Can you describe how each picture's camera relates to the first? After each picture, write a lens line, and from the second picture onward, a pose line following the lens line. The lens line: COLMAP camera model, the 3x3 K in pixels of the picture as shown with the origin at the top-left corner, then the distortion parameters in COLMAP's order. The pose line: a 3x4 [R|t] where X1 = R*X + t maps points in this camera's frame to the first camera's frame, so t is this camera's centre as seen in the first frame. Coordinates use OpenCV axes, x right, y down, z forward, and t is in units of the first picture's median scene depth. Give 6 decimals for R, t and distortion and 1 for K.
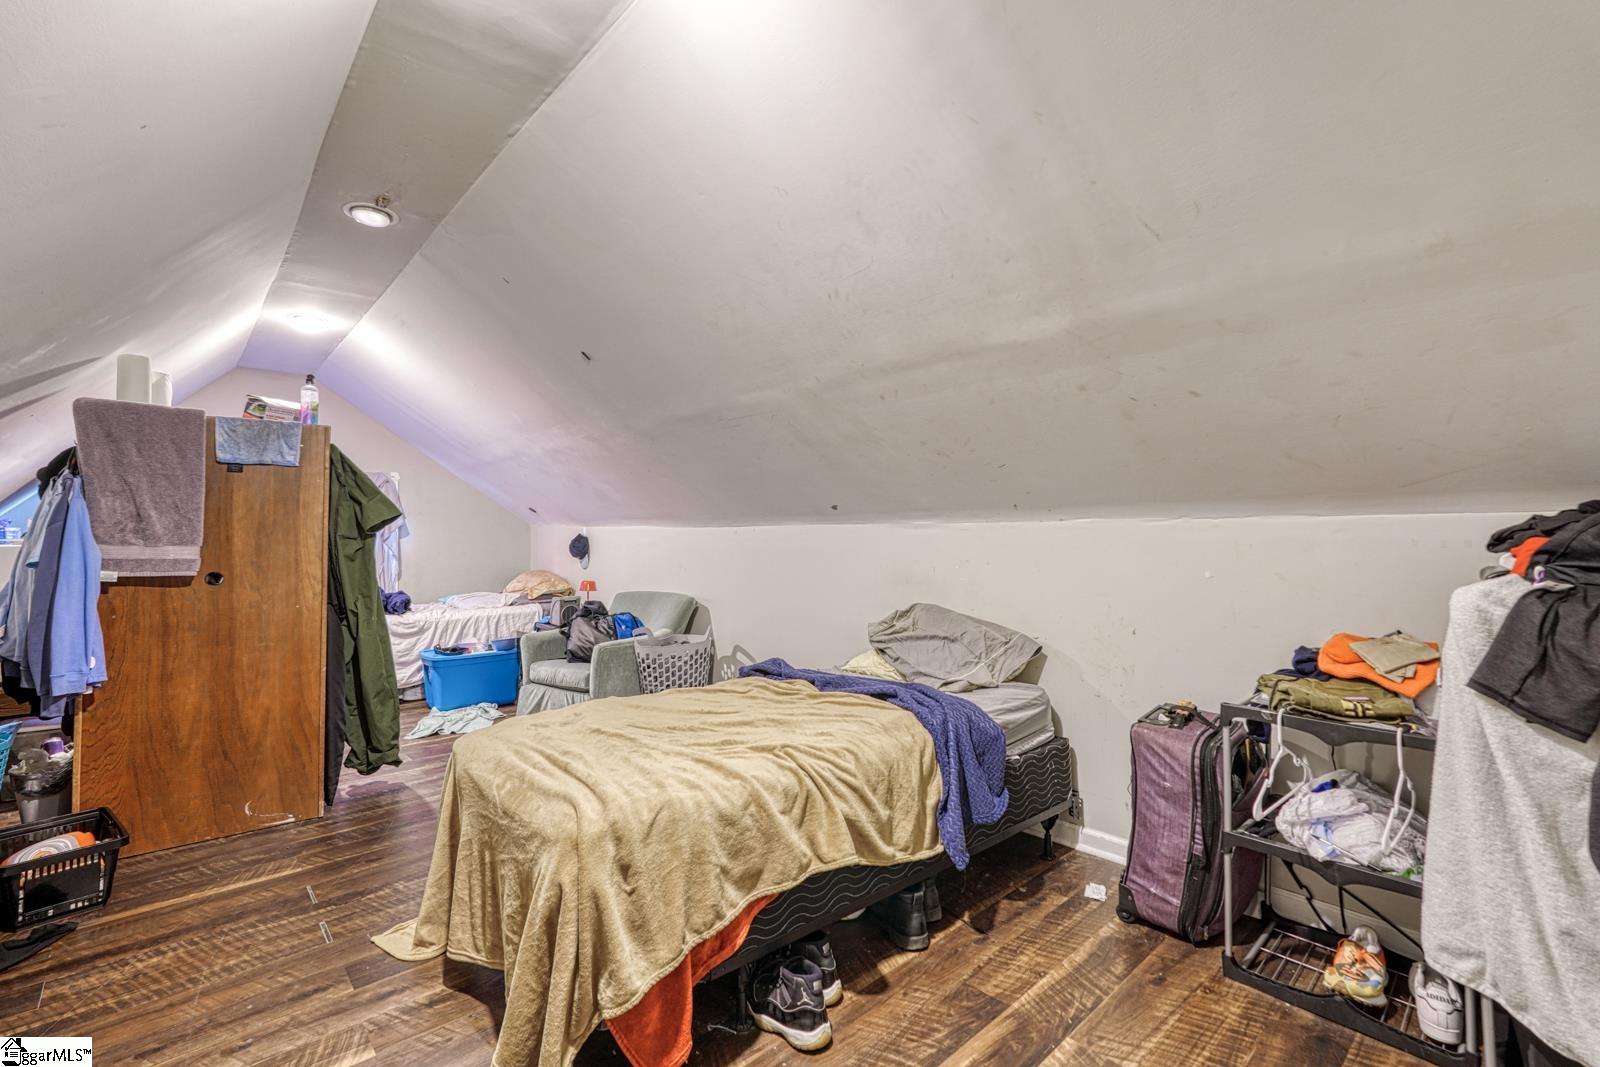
lens RADIAL K [[713.5, 0, 800.6], [0, 713.5, 542.7], [0, 0, 1]] dist [-0.003317, 0.000116]
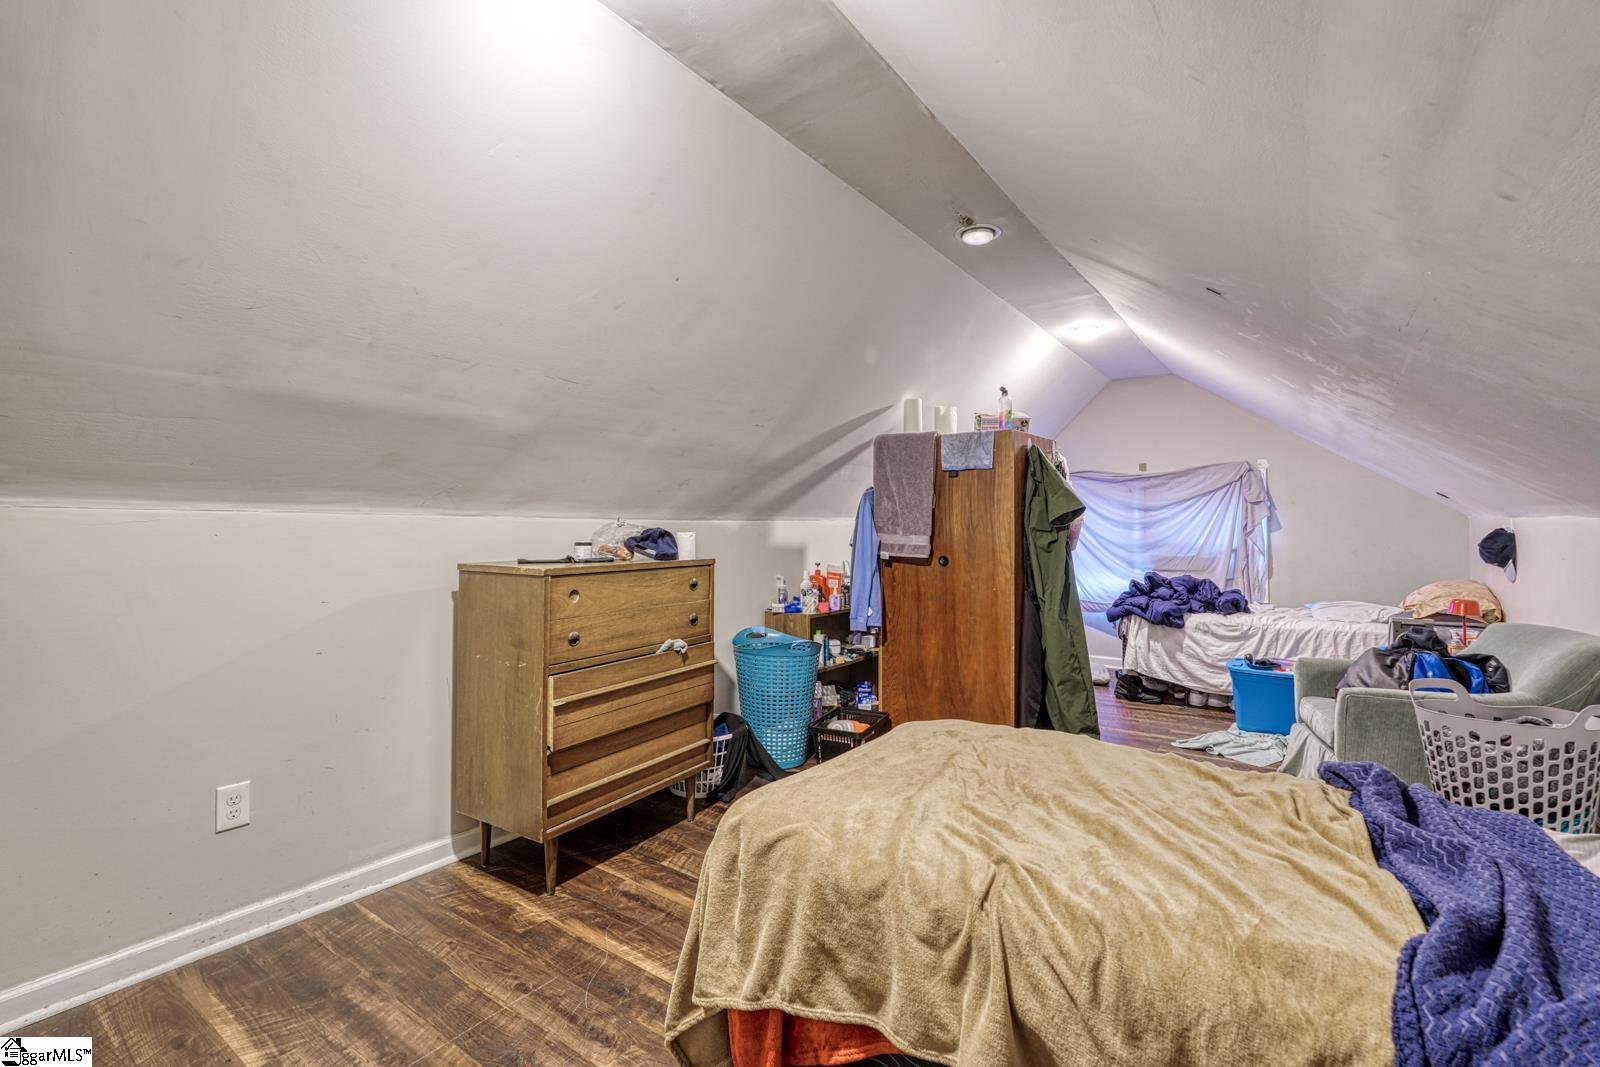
lens RADIAL K [[713.5, 0, 800.6], [0, 713.5, 542.7], [0, 0, 1]] dist [-0.003317, 0.000116]
pose [[0.218157, 0.023269, -0.975636, 0.365491], [-0.014162, 0.999686, 0.020676, -0.006124], [0.975811, 0.009307, 0.218418, 0.449733]]
